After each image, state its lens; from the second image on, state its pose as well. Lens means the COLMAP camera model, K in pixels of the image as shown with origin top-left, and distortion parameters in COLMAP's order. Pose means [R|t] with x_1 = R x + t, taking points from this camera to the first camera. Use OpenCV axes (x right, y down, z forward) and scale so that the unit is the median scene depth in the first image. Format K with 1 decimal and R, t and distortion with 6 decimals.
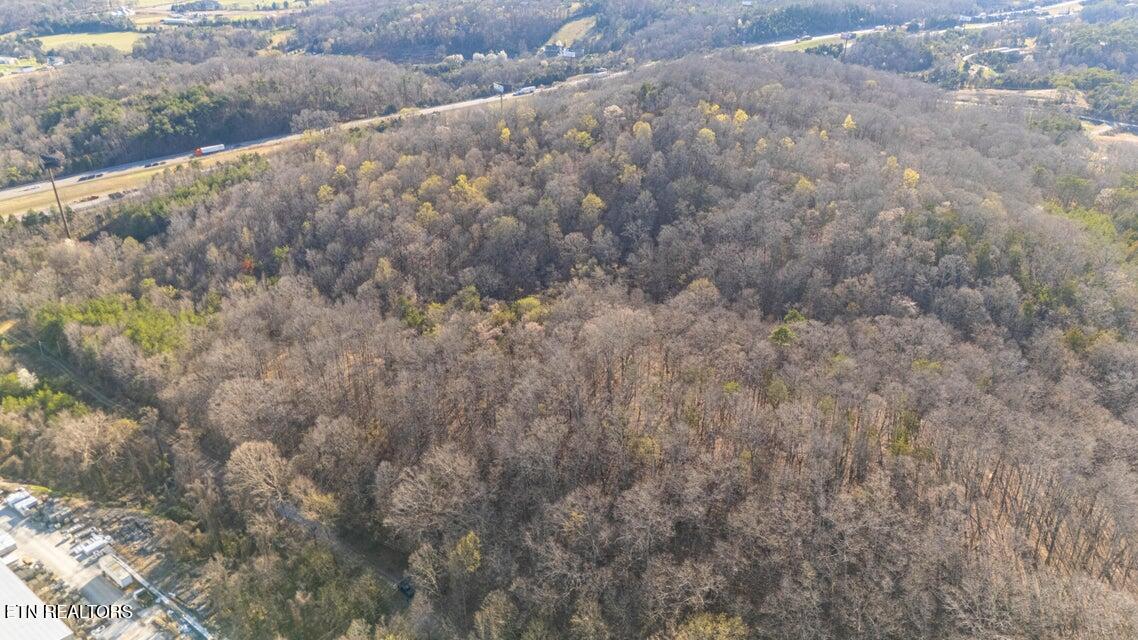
lens RADIAL K [[810.7, 0, 569.0], [0, 810.7, 320.0], [0, 0, 1]] dist [0.051044, -0.045722]
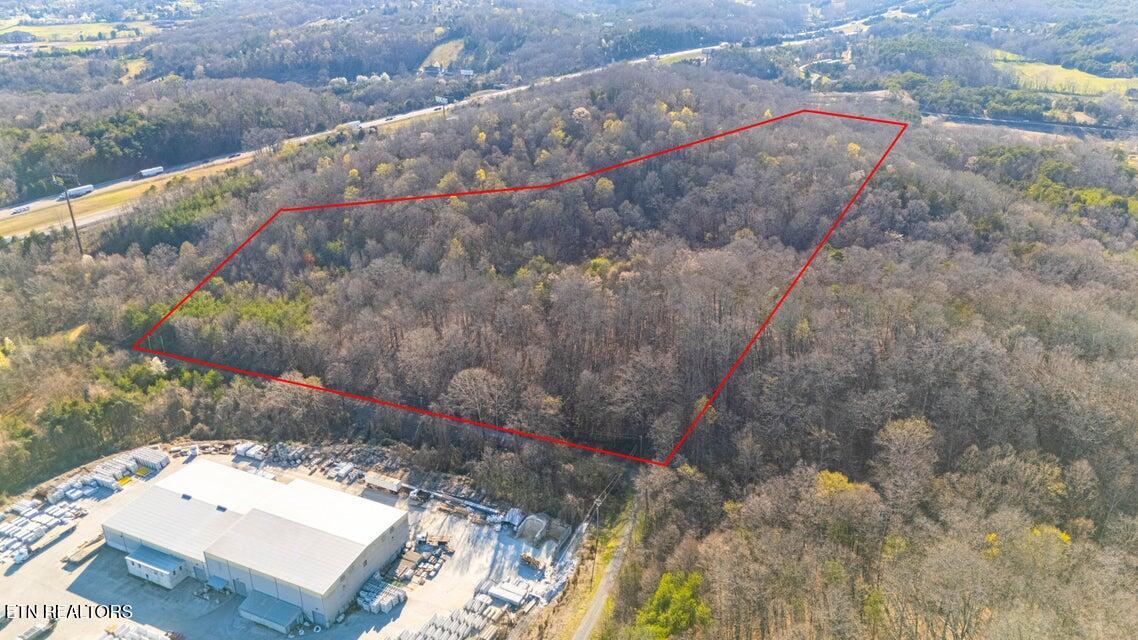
lens RADIAL K [[810.7, 0, 569.0], [0, 810.7, 320.0], [0, 0, 1]] dist [0.051044, -0.045722]
pose [[0.973838, -0.089865, 0.208719, -0.150122], [0.096073, 0.995178, -0.019778, 0.035411], [-0.205935, 0.039312, 0.977776, -0.065380]]
